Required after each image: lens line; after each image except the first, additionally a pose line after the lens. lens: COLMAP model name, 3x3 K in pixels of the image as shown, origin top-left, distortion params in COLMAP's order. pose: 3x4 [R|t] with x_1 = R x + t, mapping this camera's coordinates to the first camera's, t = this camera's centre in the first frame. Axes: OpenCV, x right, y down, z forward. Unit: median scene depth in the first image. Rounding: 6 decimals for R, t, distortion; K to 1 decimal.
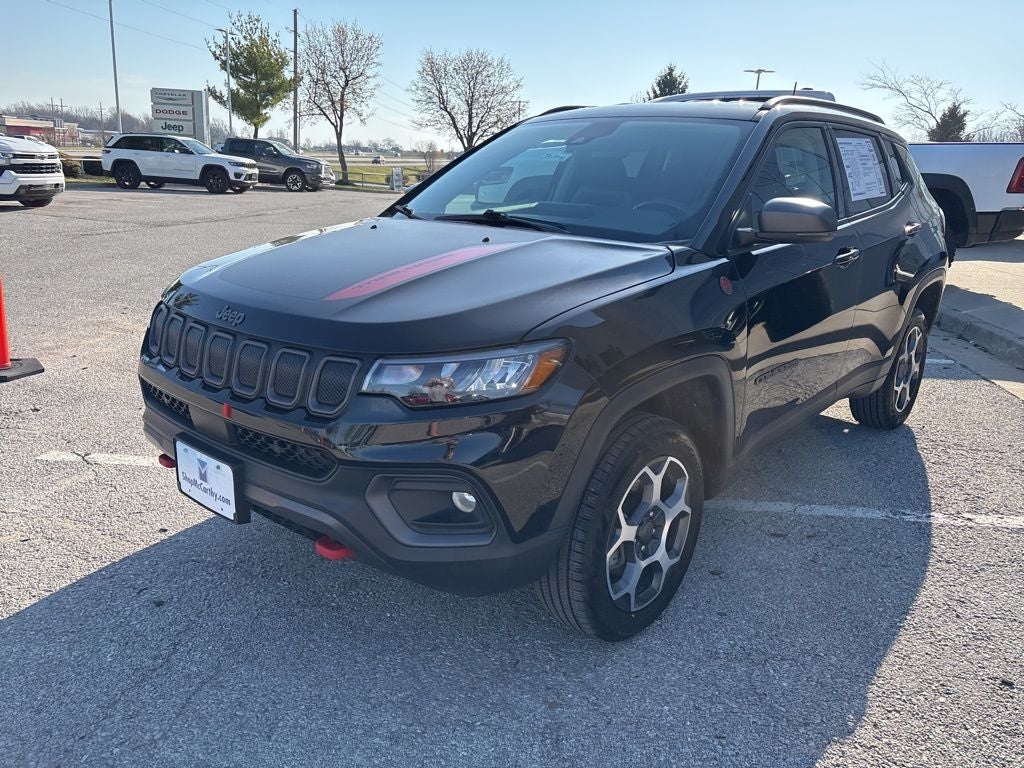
lens RADIAL K [[777.8, 0, 504.7], [0, 777.8, 379.1], [0, 0, 1]] dist [0.056556, -0.066356]
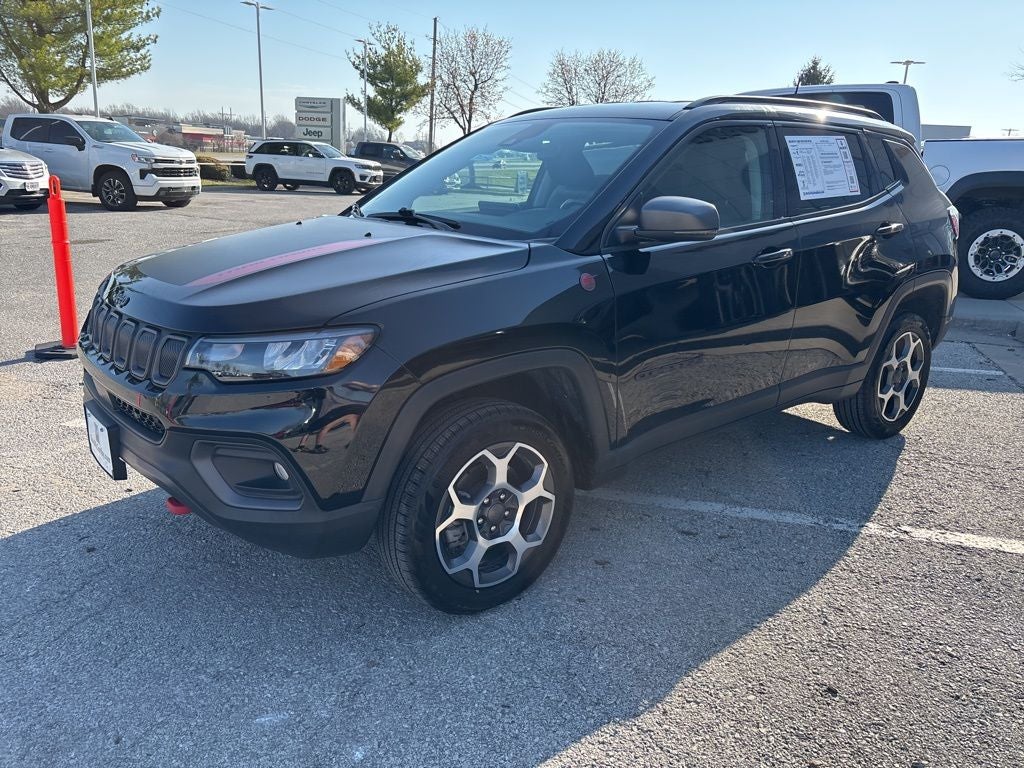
lens RADIAL K [[777.8, 0, 505.3], [0, 777.8, 376.7], [0, 0, 1]] dist [0.056556, -0.066356]
pose [[0.984973, 0.037385, -0.168611, 0.234320], [-0.038037, 0.999276, -0.000636, 0.007452], [0.168465, 0.007040, 0.985683, -0.022156]]
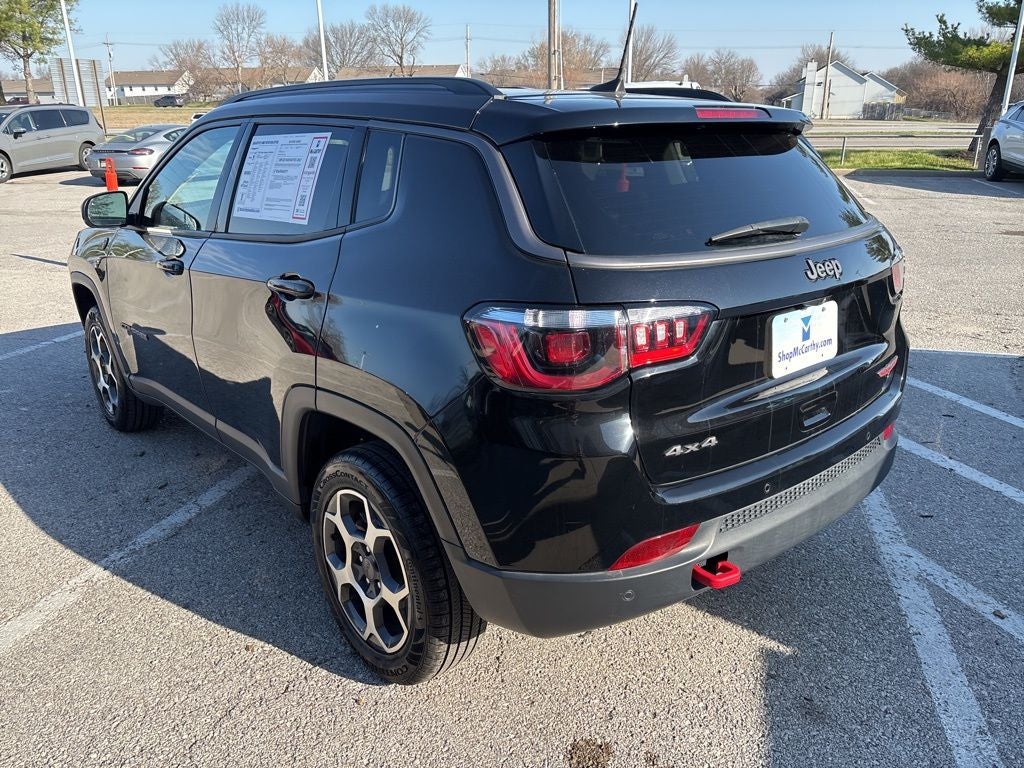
lens RADIAL K [[777.8, 0, 508.5], [0, 777.8, 382.5], [0, 0, 1]] dist [0.056556, -0.066356]
pose [[-0.139782, 0.286891, -0.947710, 1.114147], [-0.264082, 0.911639, 0.314922, -0.366680], [0.954317, 0.294293, -0.051668, 1.255675]]
